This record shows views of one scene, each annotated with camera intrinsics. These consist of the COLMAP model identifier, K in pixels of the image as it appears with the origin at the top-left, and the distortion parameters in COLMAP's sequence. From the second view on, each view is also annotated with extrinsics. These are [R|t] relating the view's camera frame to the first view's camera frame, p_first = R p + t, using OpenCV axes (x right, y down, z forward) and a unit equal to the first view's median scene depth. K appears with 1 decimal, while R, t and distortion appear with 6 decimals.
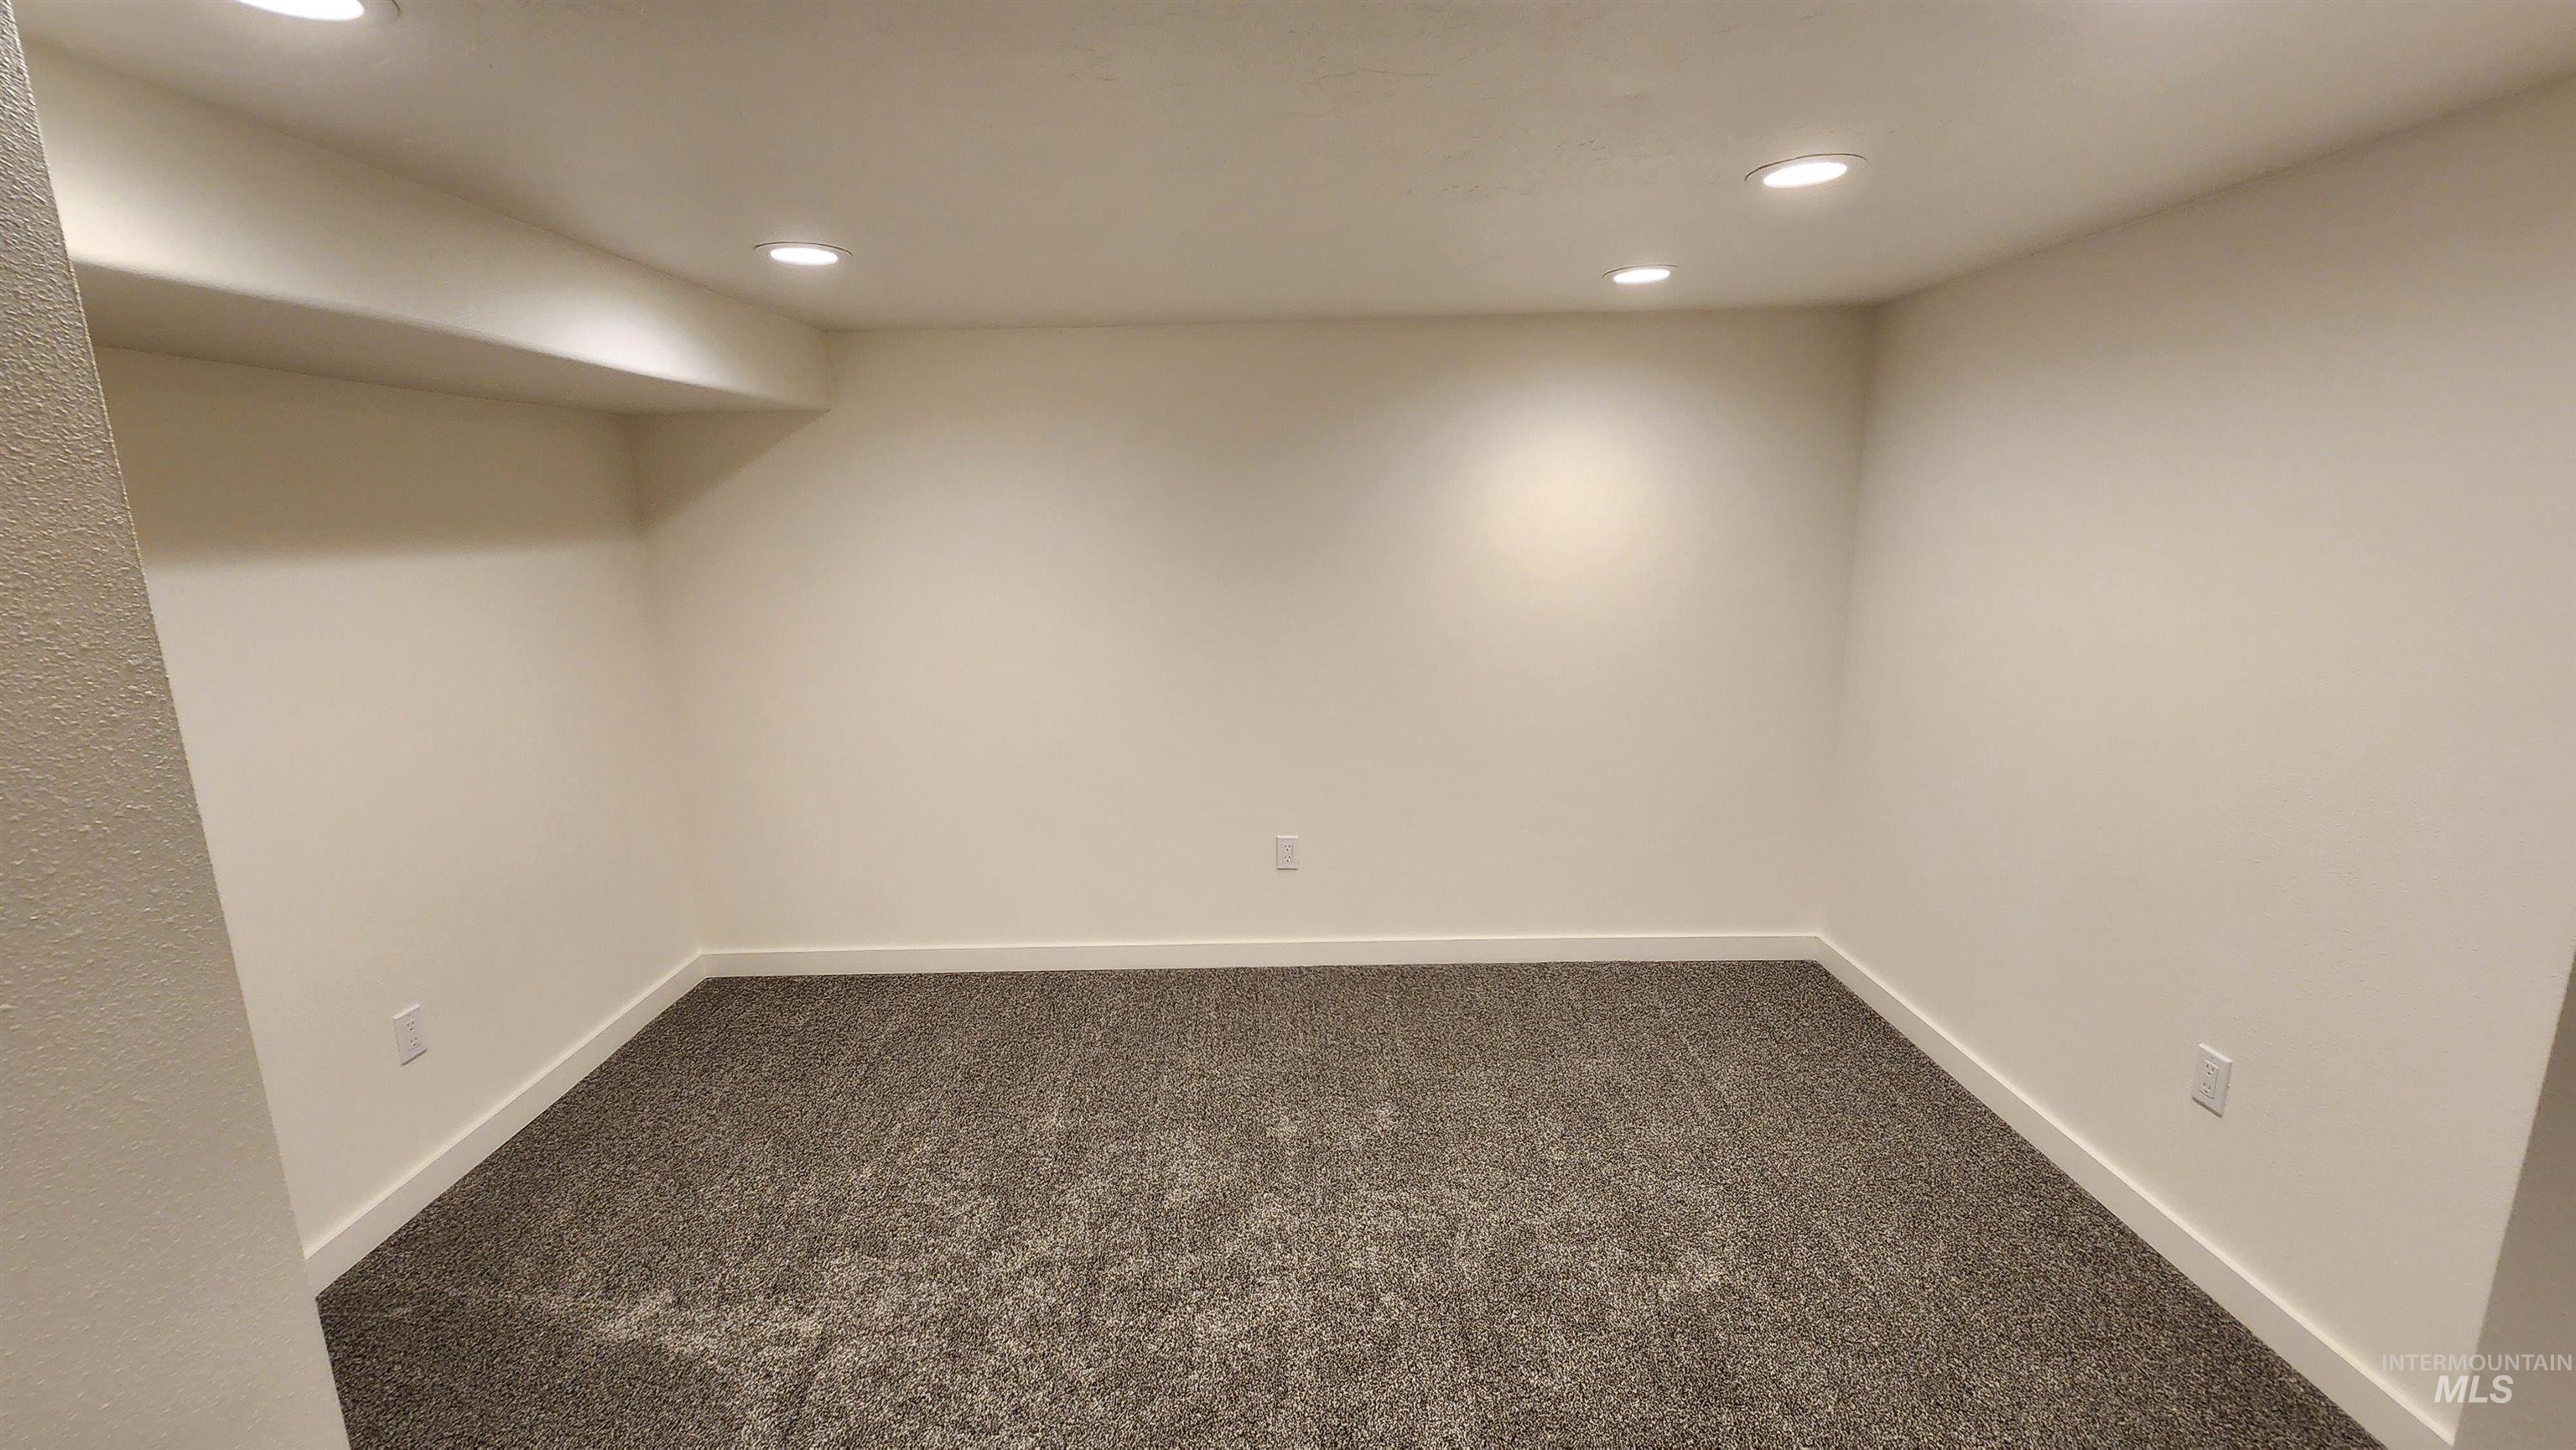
lens RADIAL K [[1063.4, 0, 1284.8], [0, 1063.4, 728.9], [0, 0, 1]] dist [-0.002387, 0.000618]
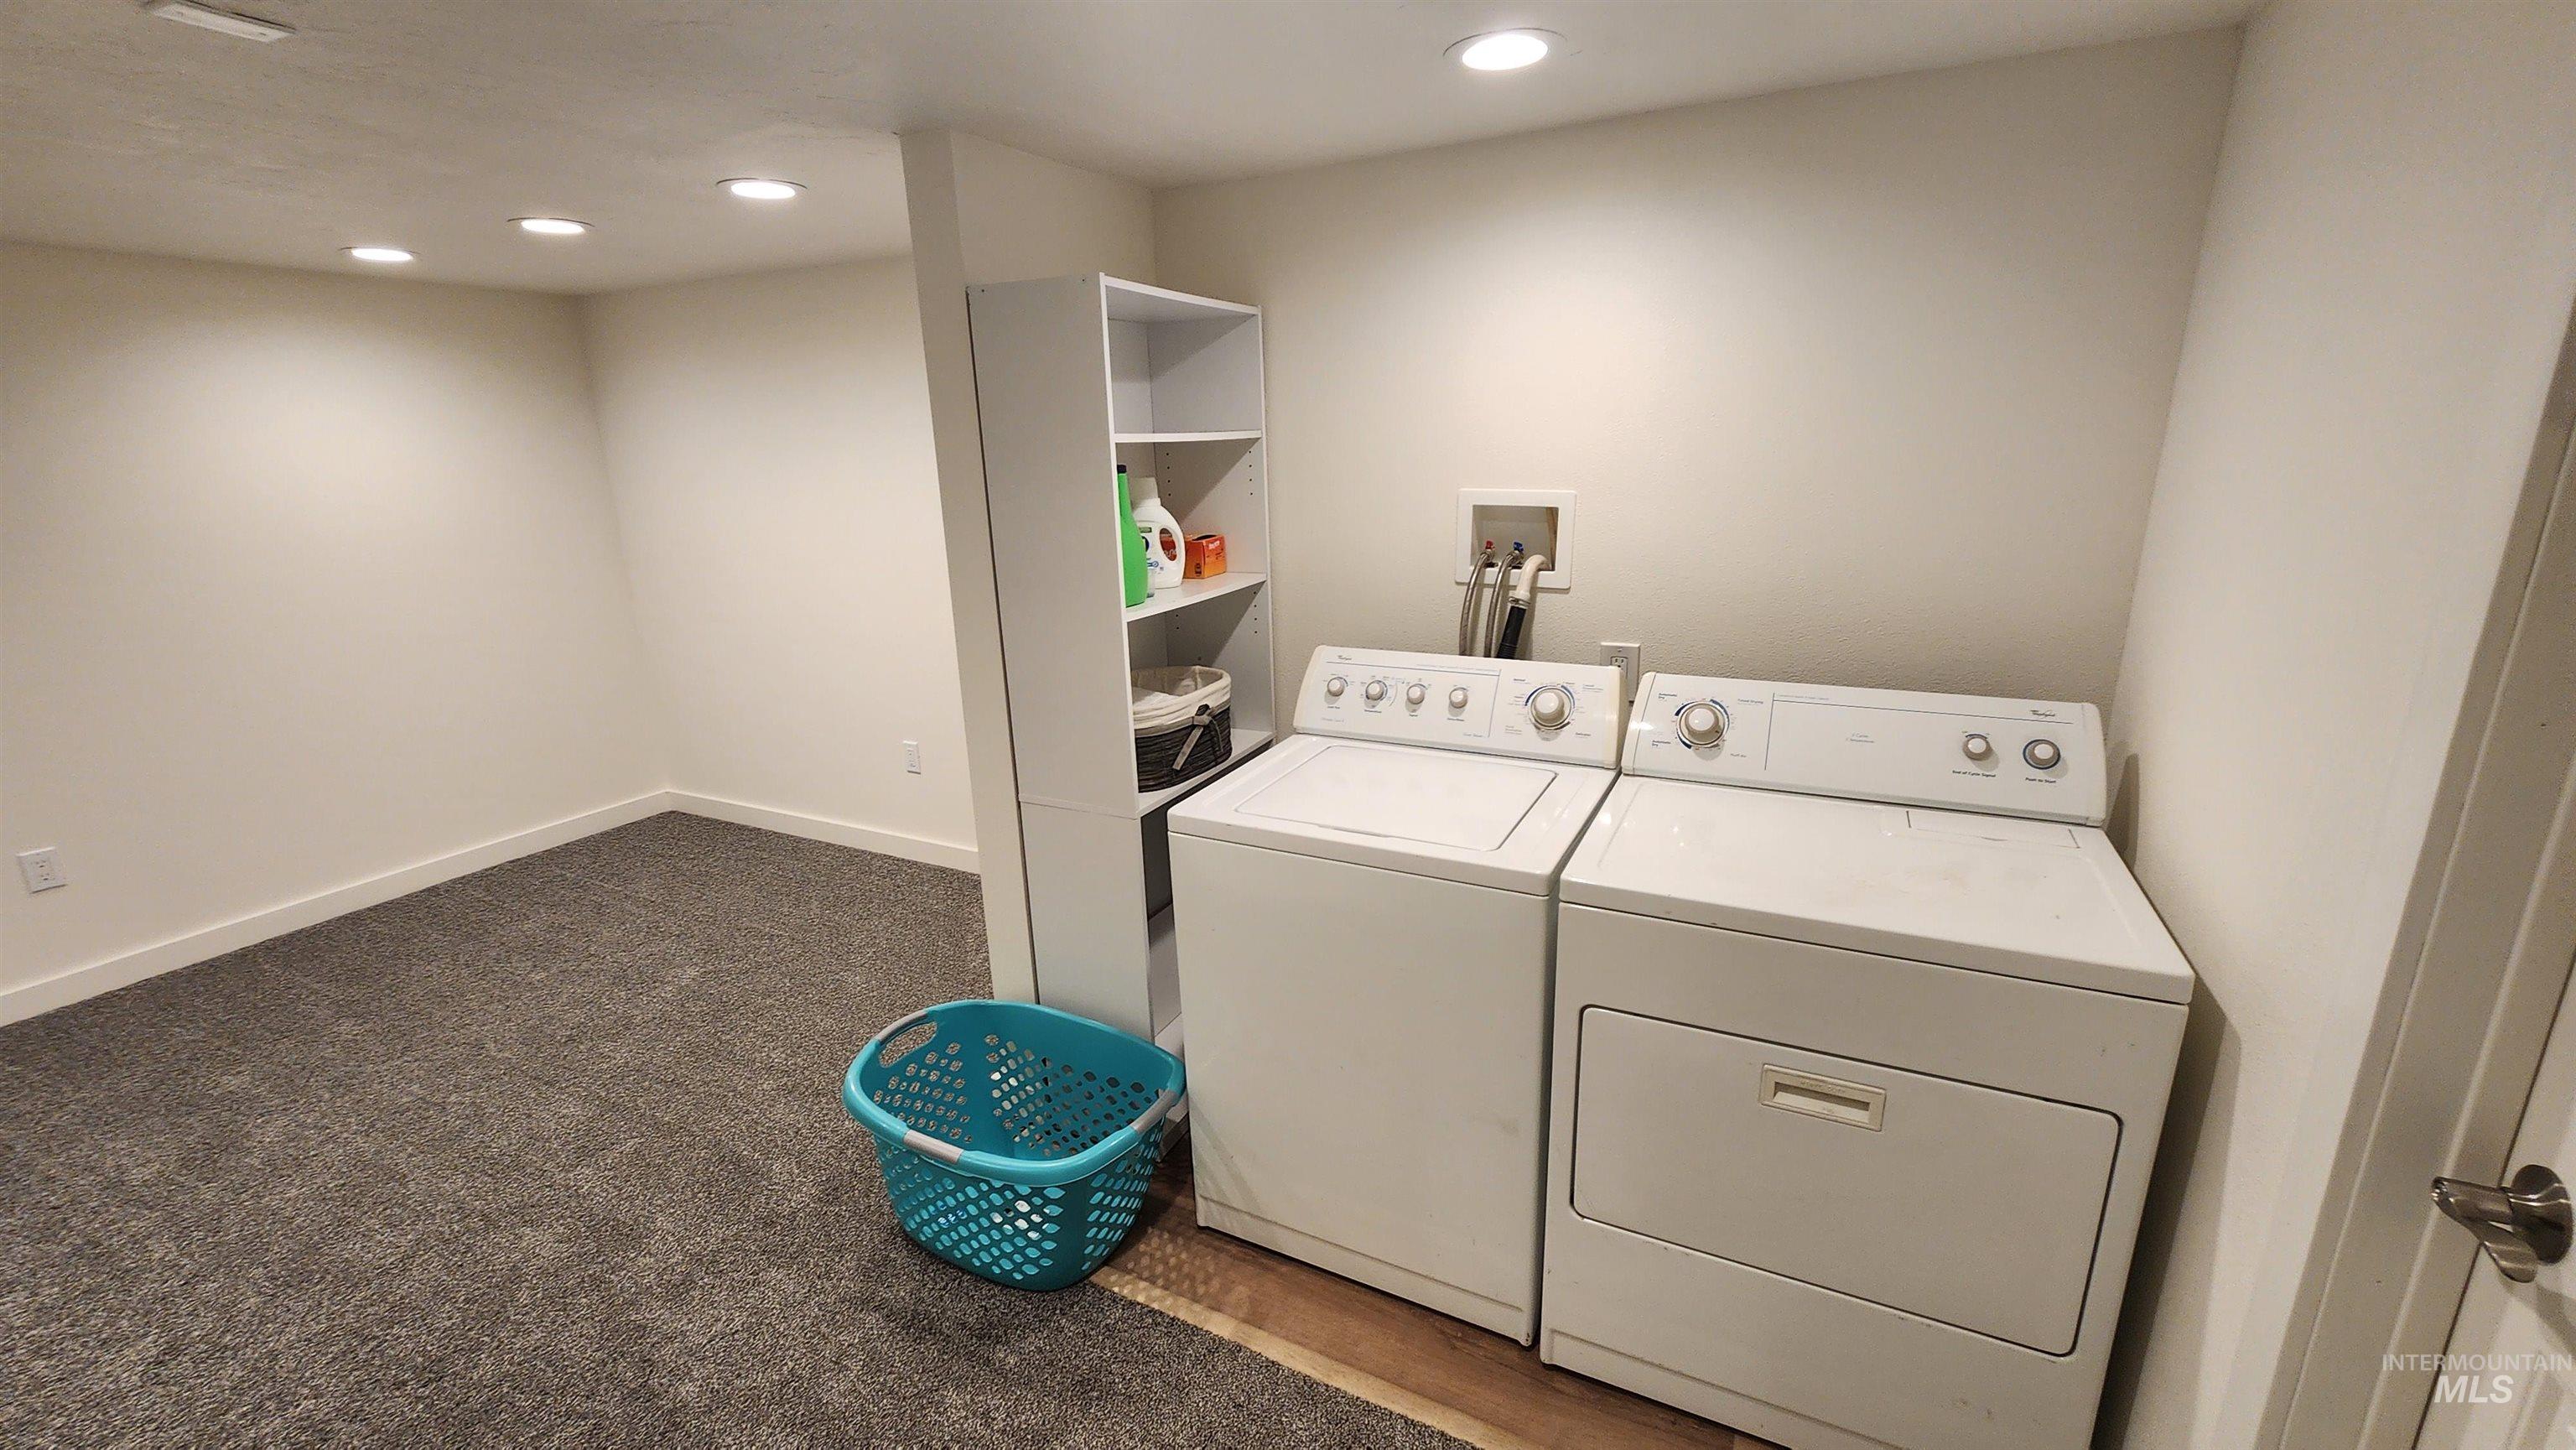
lens RADIAL K [[1063.4, 0, 1284.8], [0, 1063.4, 728.9], [0, 0, 1]] dist [-0.002387, 0.000618]
pose [[0.453314, -0.226737, 0.862031, -0.340036], [0.192488, 0.969188, 0.153699, 0.091752], [-0.870319, 0.096257, 0.482990, -0.377357]]
